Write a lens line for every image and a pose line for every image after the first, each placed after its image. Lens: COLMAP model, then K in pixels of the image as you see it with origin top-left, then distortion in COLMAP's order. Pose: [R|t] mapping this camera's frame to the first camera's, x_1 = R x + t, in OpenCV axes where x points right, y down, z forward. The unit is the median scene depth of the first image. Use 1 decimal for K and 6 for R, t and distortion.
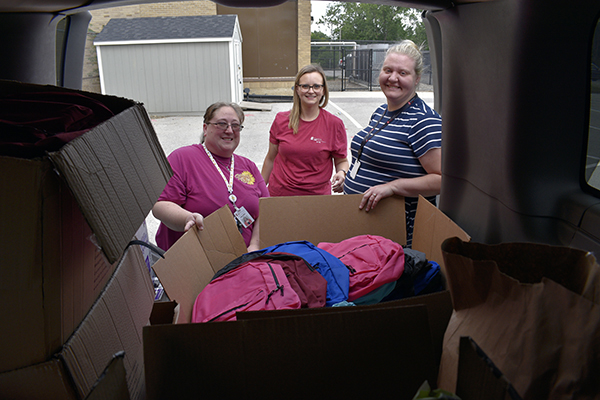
lens RADIAL K [[465.0, 0, 299.9], [0, 465.0, 200.3], [0, 0, 1]] dist [-0.087213, 0.013769]
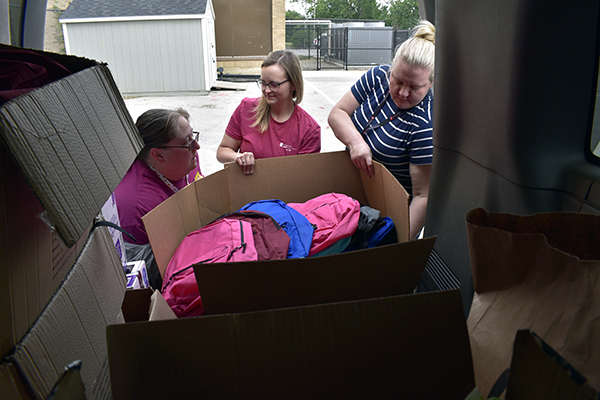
lens RADIAL K [[465.0, 0, 298.7], [0, 465.0, 201.3], [0, 0, 1]] dist [-0.087213, 0.013769]
pose [[0.998660, -0.015597, 0.049337, -0.022709], [0.013544, 0.999040, 0.041670, 0.016079], [-0.049939, -0.040946, 0.997913, 0.098208]]
